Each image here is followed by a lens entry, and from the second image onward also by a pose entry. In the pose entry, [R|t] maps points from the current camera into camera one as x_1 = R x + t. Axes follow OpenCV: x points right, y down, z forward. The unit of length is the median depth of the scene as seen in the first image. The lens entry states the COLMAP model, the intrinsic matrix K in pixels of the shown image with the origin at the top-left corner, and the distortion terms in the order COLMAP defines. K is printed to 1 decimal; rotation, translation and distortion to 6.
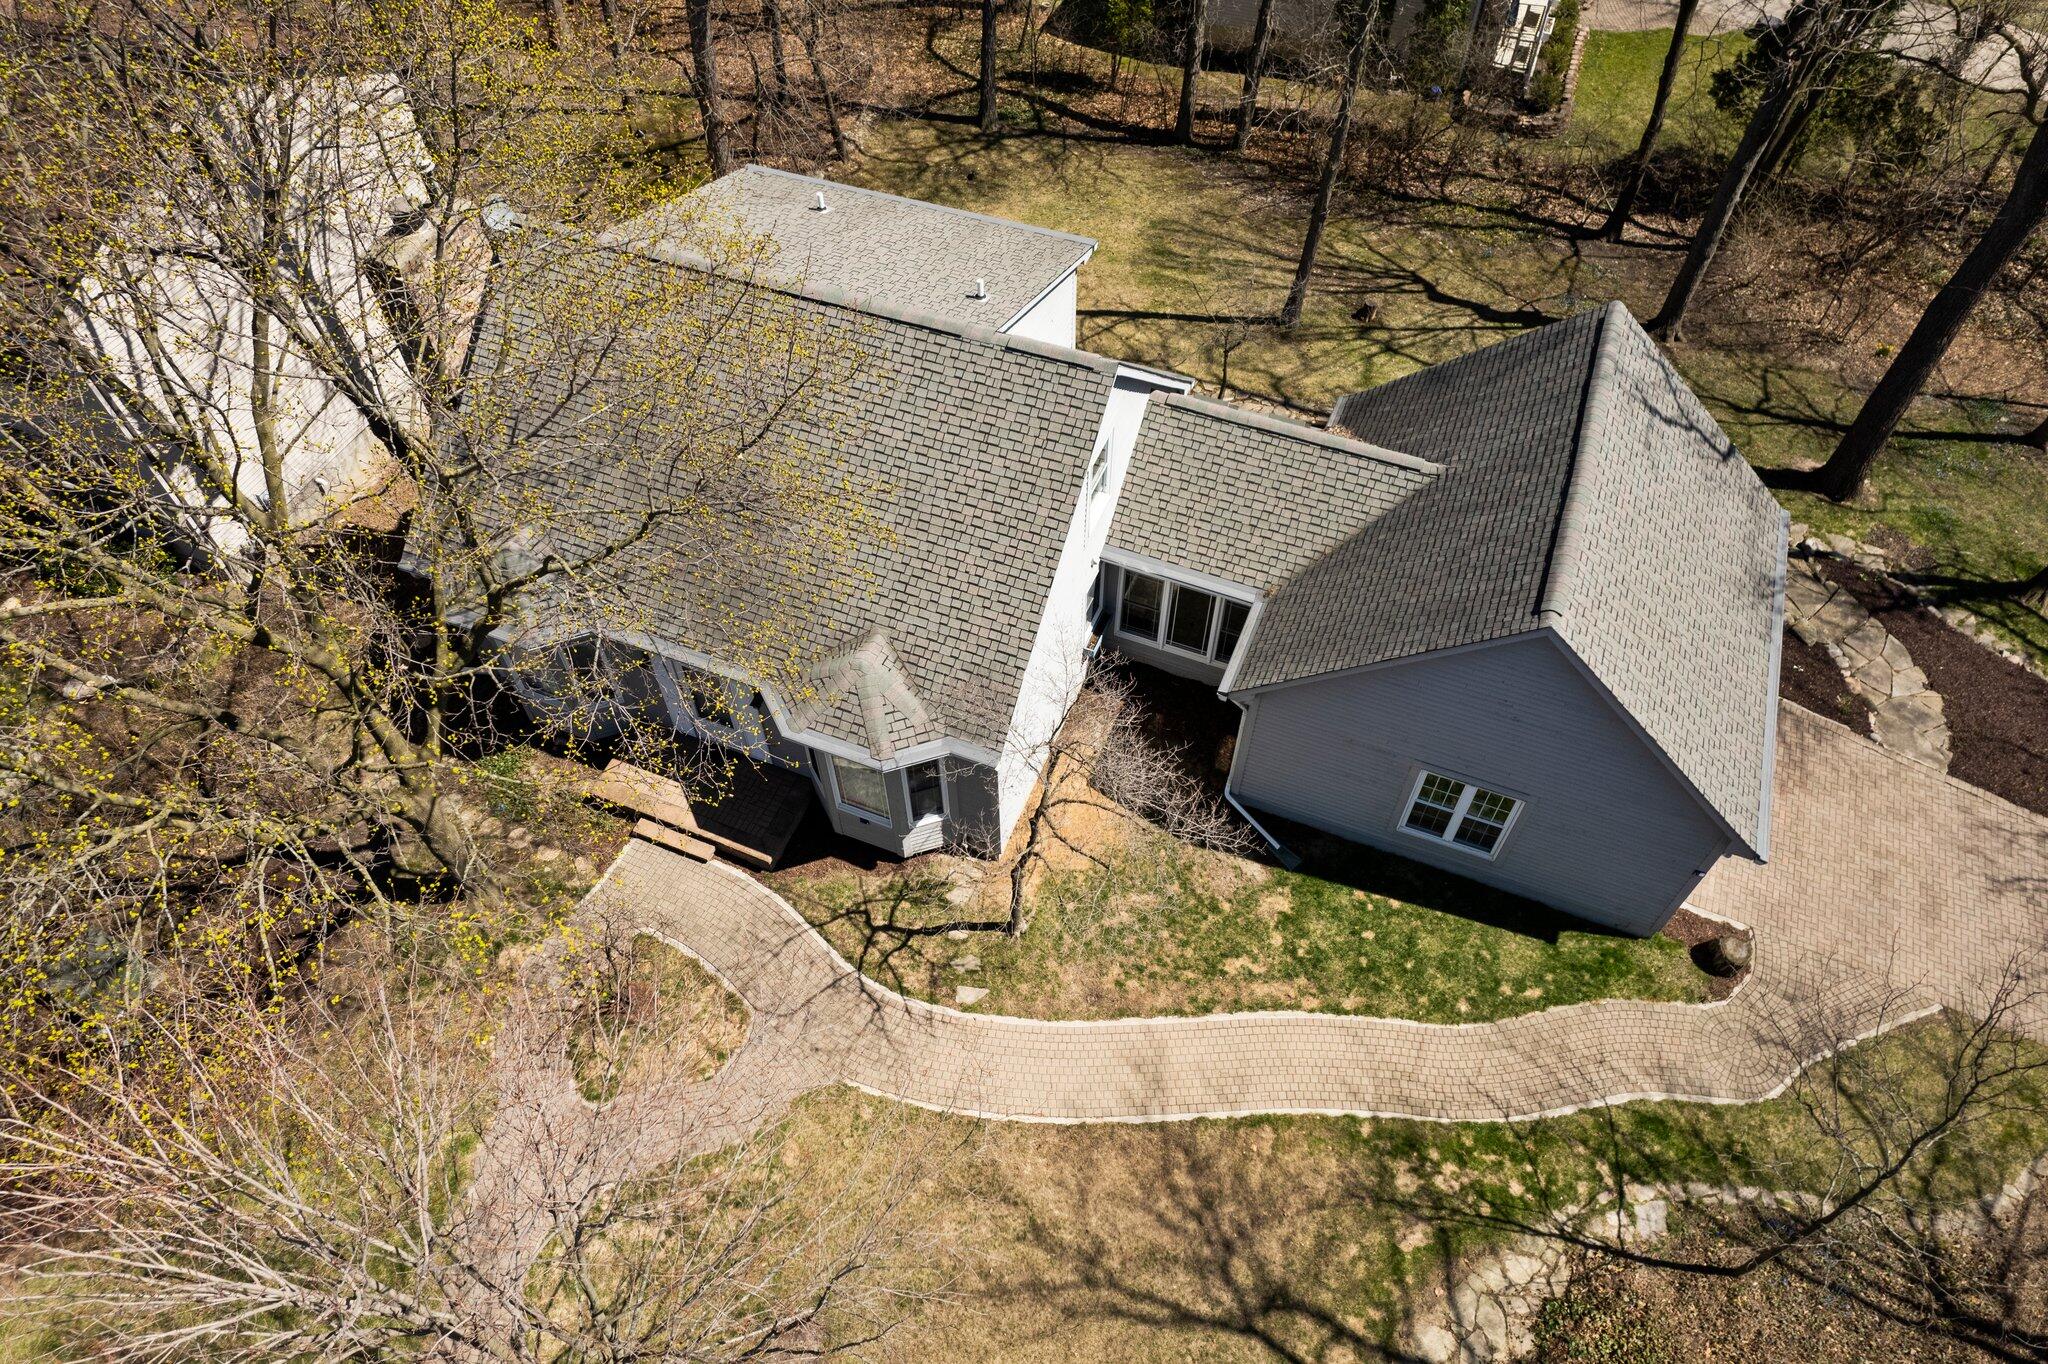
lens RADIAL K [[1281.8, 0, 1017.4], [0, 1281.8, 686.1], [0, 0, 1]] dist [-0.075717, 0.052615]
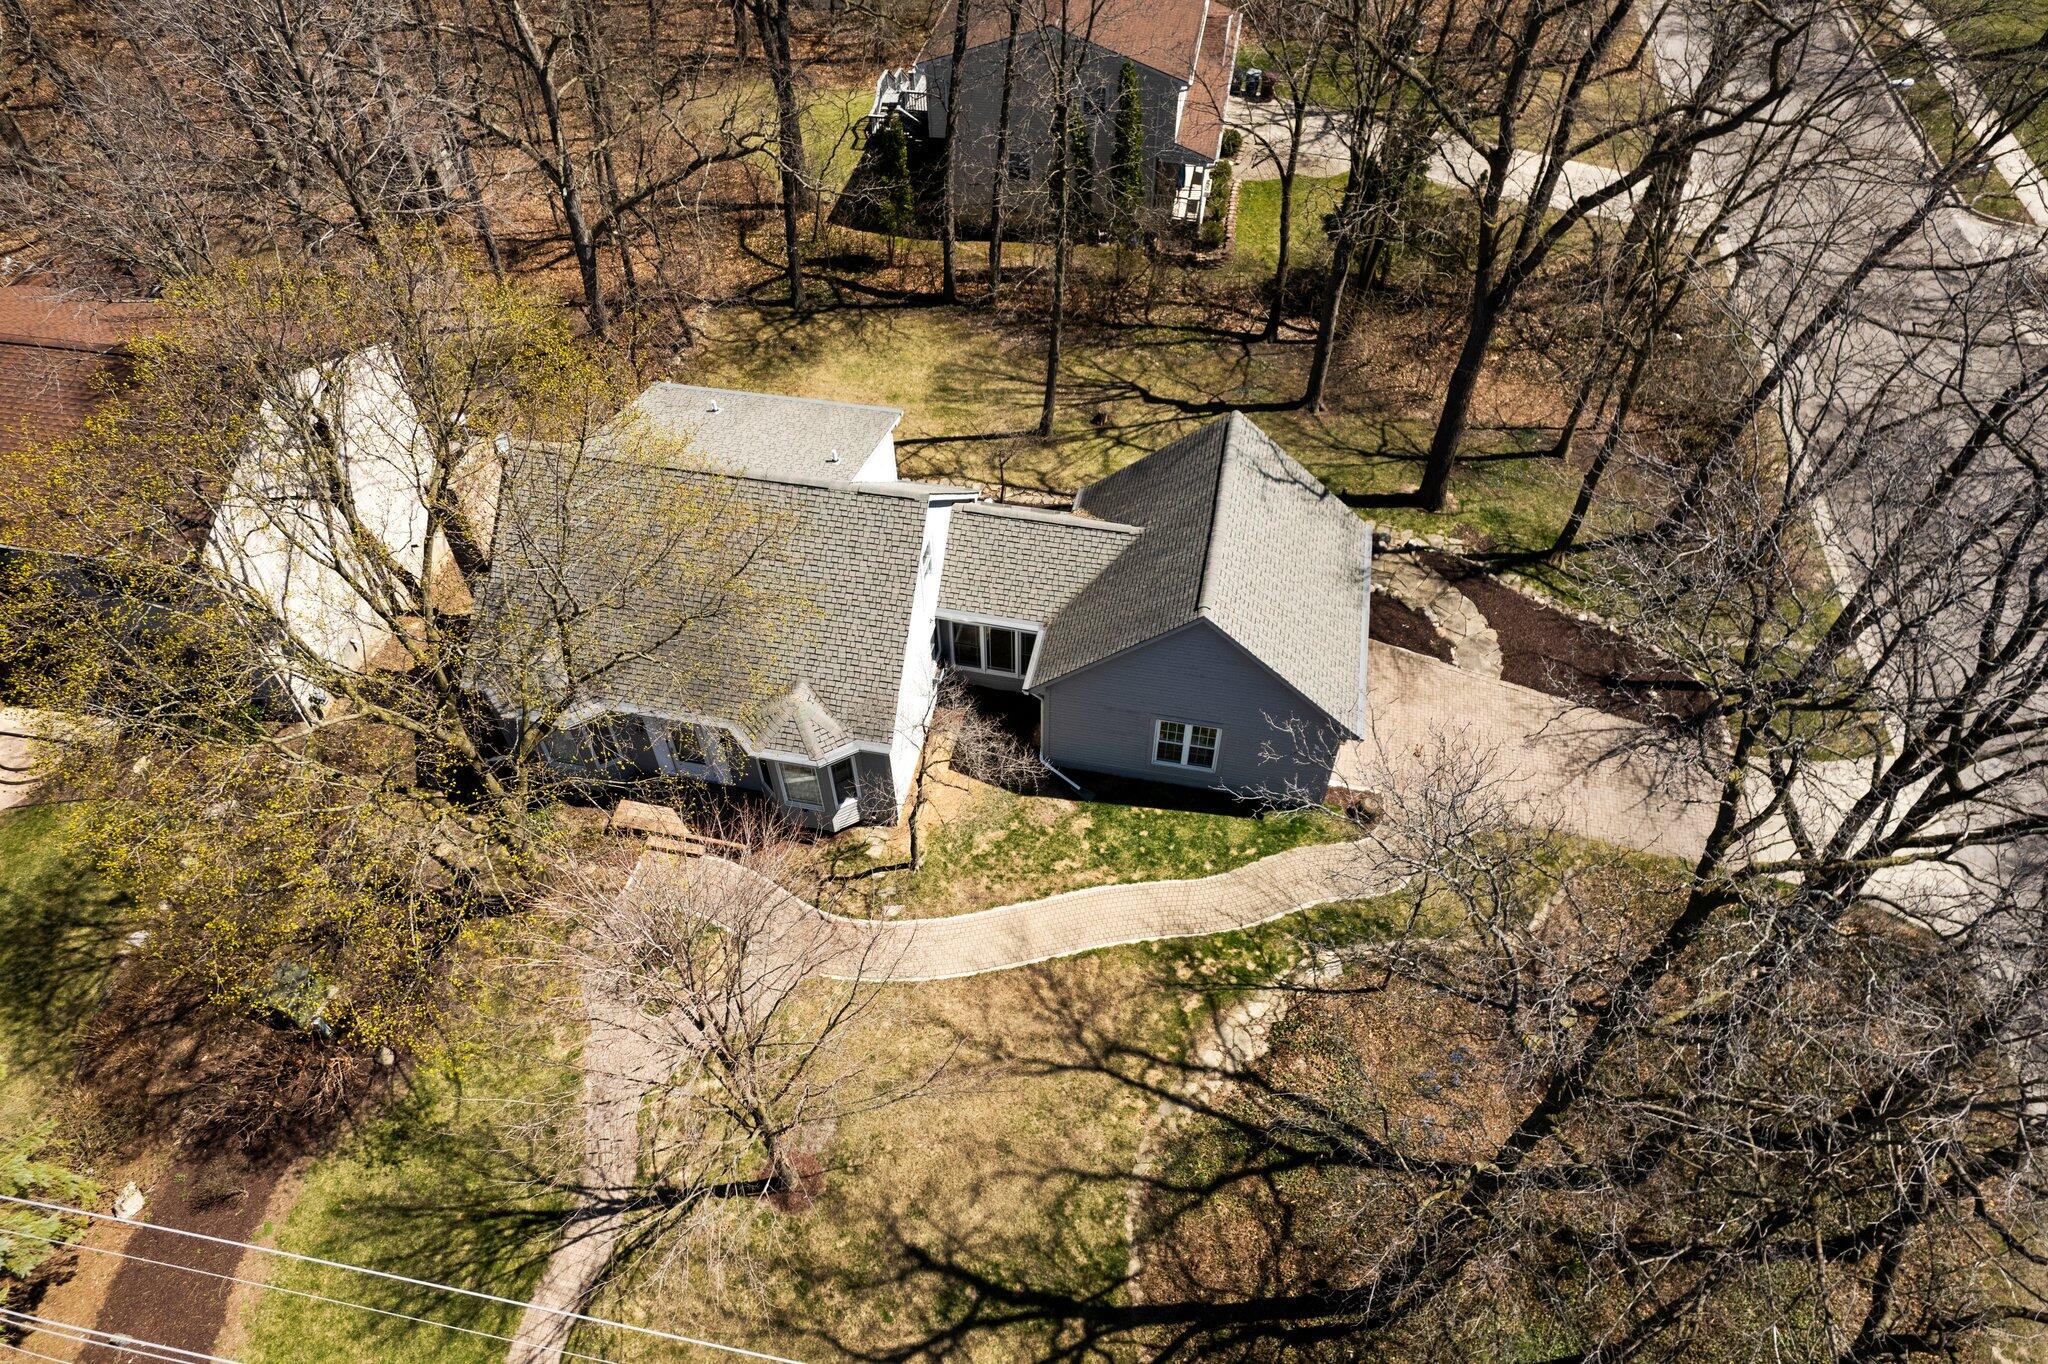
lens RADIAL K [[1281.8, 0, 1017.4], [0, 1281.8, 686.1], [0, 0, 1]] dist [-0.075717, 0.052615]
pose [[0.981770, -0.142021, 0.126326, -0.043016], [0.149331, 0.987504, -0.050366, 0.072305], [-0.117595, 0.068312, 0.990709, -0.509862]]
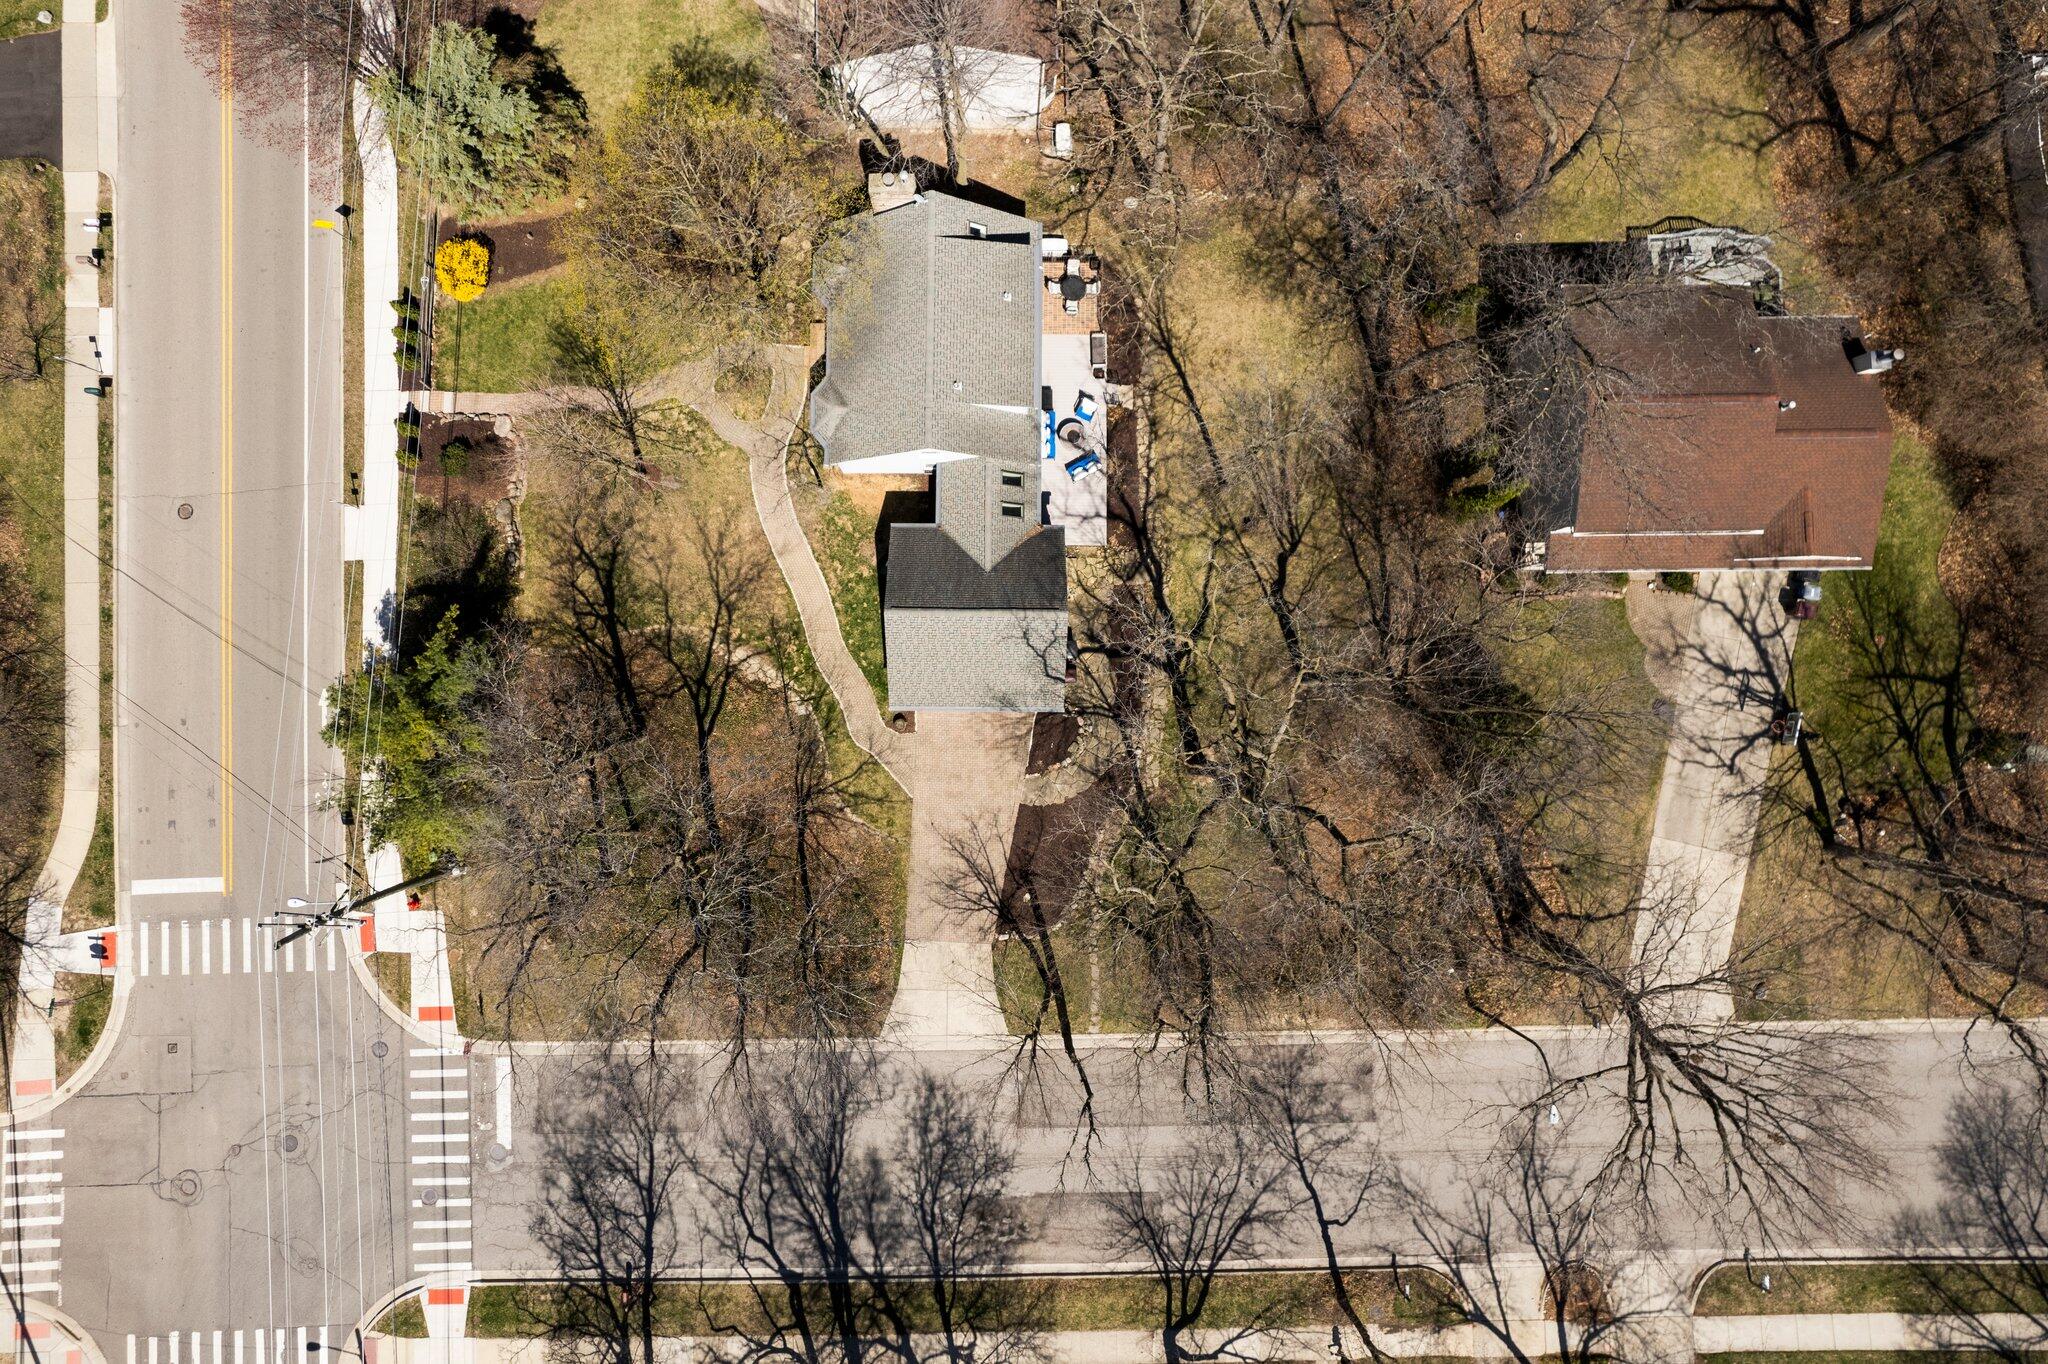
lens RADIAL K [[1281.8, 0, 1017.4], [0, 1281.8, 686.1], [0, 0, 1]] dist [-0.075717, 0.052615]
pose [[0.380404, 0.923595, -0.047594, 0.683468], [-0.723805, 0.329361, 0.606323, -1.648399], [0.575672, -0.196199, 0.793793, -1.050761]]
